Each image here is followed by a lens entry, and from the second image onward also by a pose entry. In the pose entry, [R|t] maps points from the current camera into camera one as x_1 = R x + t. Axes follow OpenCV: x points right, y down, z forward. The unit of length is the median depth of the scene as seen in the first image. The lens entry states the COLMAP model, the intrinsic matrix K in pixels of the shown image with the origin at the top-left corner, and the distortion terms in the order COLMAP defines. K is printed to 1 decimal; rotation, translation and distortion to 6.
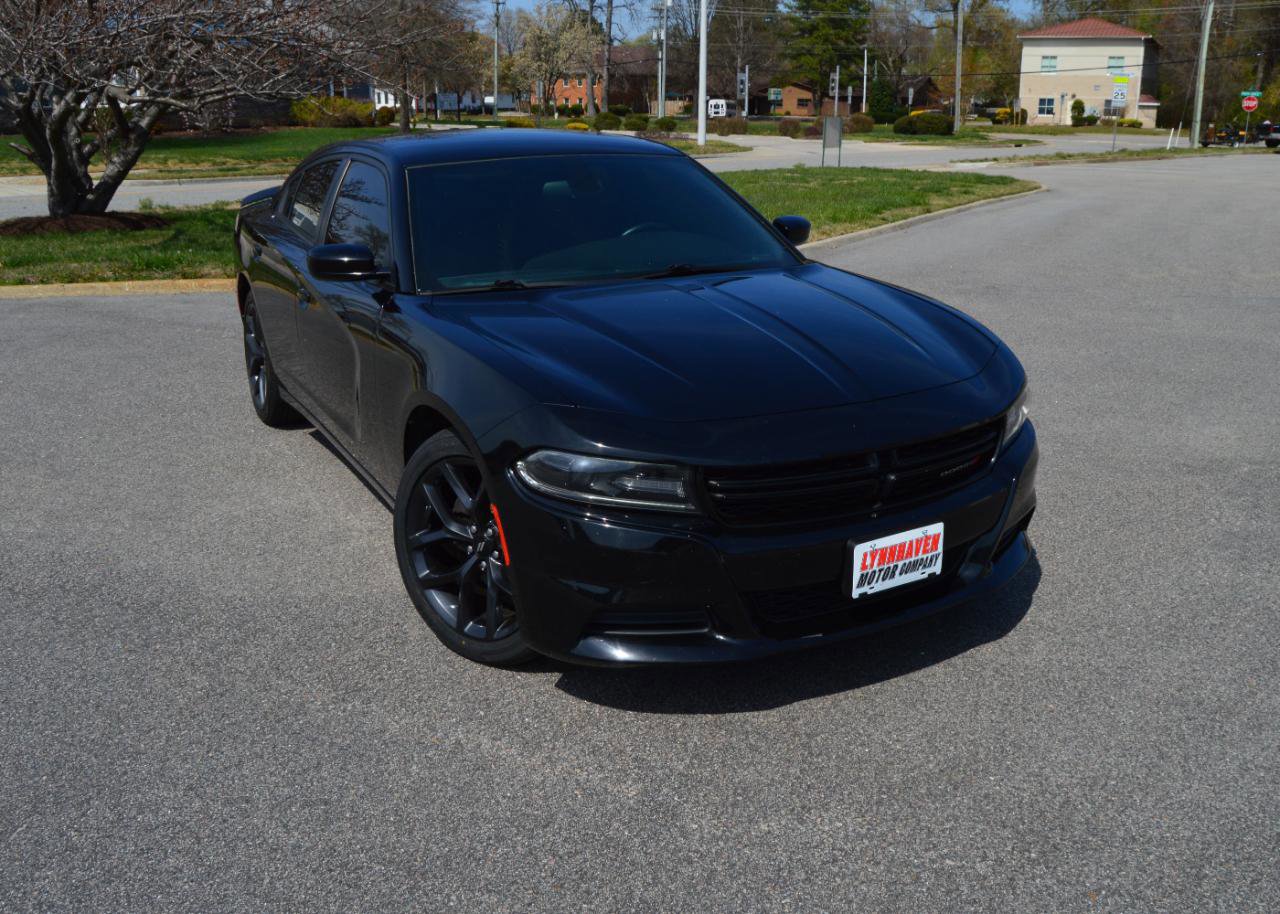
lens RADIAL K [[1203.2, 0, 684.4], [0, 1203.2, 451.1], [0, 0, 1]] dist [-0.078464, 0.000000]
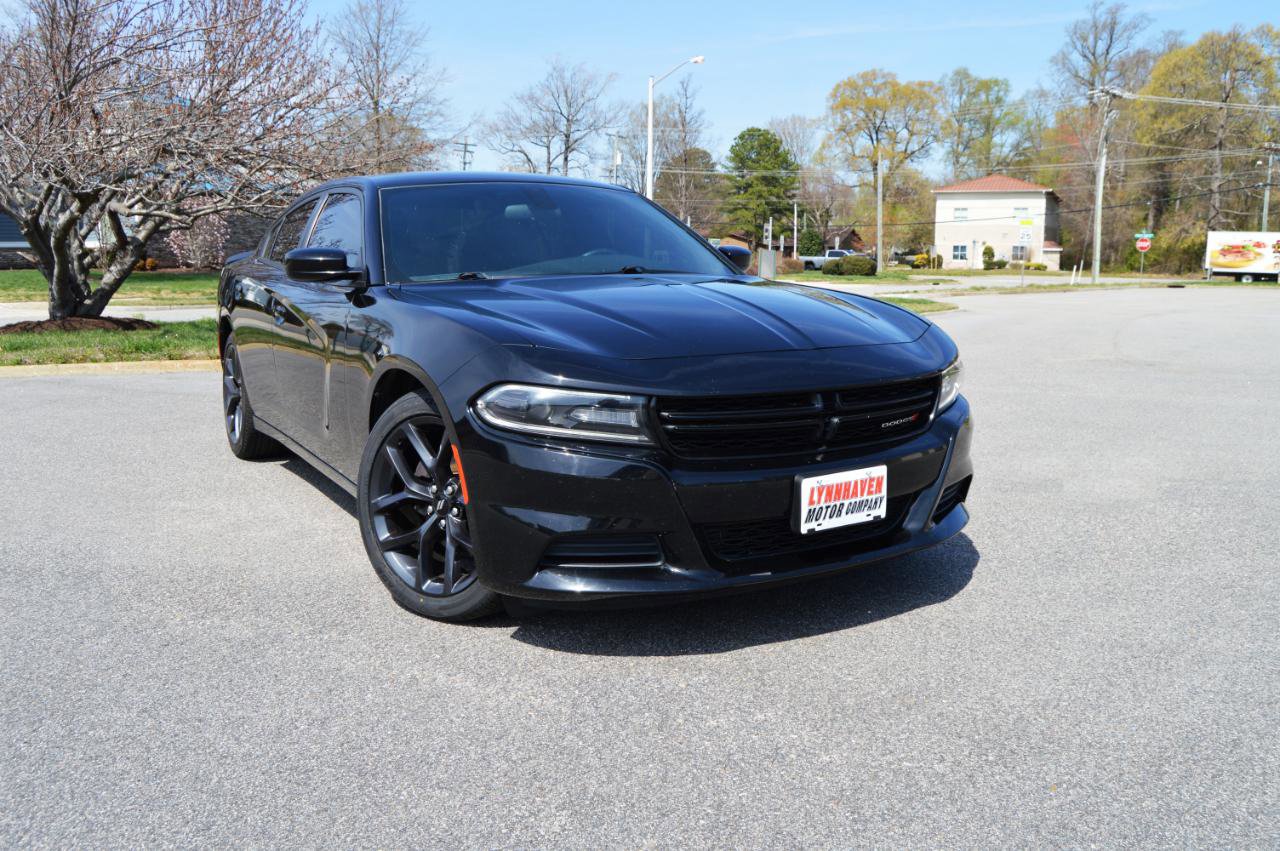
lens RADIAL K [[1118.4, 0, 641.3], [0, 1118.4, 401.1], [0, 0, 1]] dist [-0.082237, 0.007292]
pose [[0.999969, -0.002287, 0.007559, -0.003689], [0.003404, 0.988504, -0.151155, 0.148450], [-0.007127, 0.151176, 0.988481, 0.037276]]
